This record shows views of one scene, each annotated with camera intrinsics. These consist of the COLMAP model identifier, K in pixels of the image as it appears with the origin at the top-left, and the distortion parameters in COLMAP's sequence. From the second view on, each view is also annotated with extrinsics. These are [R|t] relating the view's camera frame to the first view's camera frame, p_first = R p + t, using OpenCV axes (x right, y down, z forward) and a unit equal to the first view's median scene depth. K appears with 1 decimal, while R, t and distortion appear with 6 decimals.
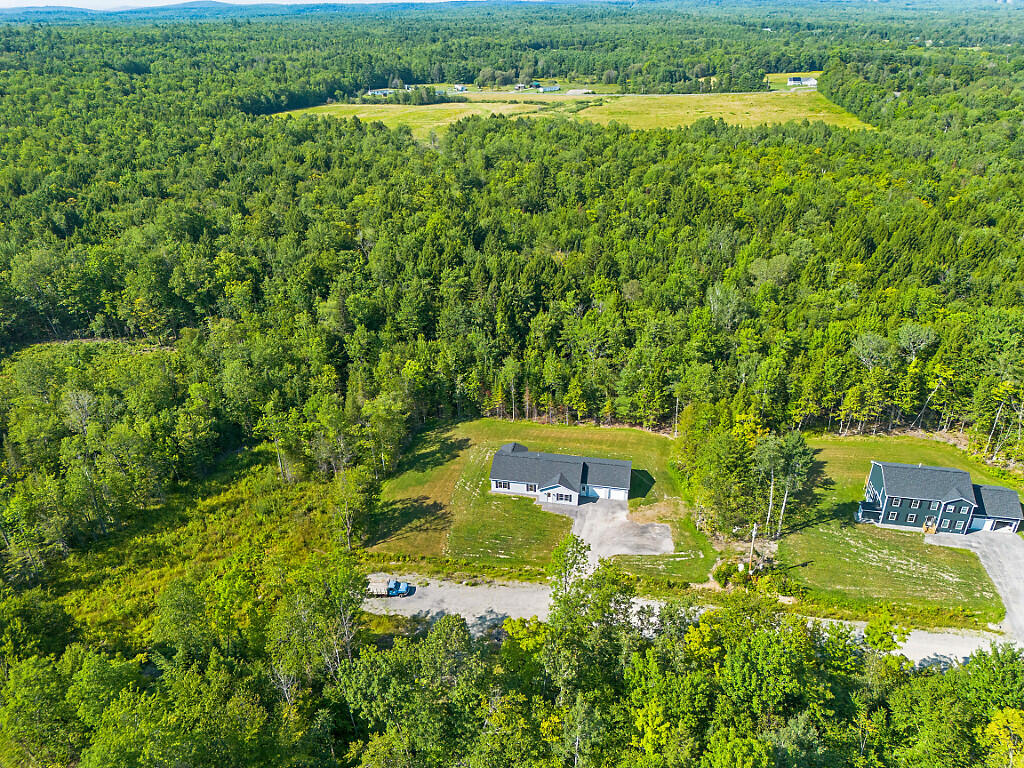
lens RADIAL K [[720.1, 0, 513.4], [0, 720.1, 383.9], [0, 0, 1]] dist [0.048972, -0.039044]
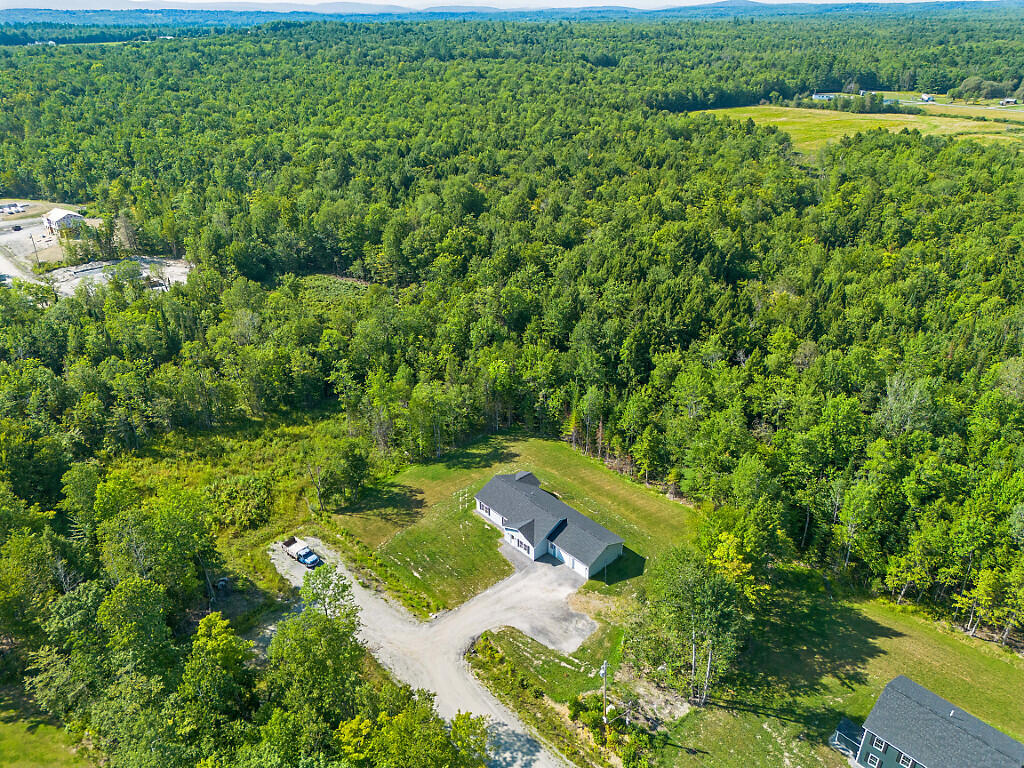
lens RADIAL K [[720.1, 0, 513.8], [0, 720.1, 384.6], [0, 0, 1]] dist [0.048972, -0.039044]
pose [[0.807436, 0.279293, -0.519657, 0.323984], [-0.278579, 0.956952, 0.081468, -0.071191], [0.520040, 0.078985, 0.850482, 0.149846]]
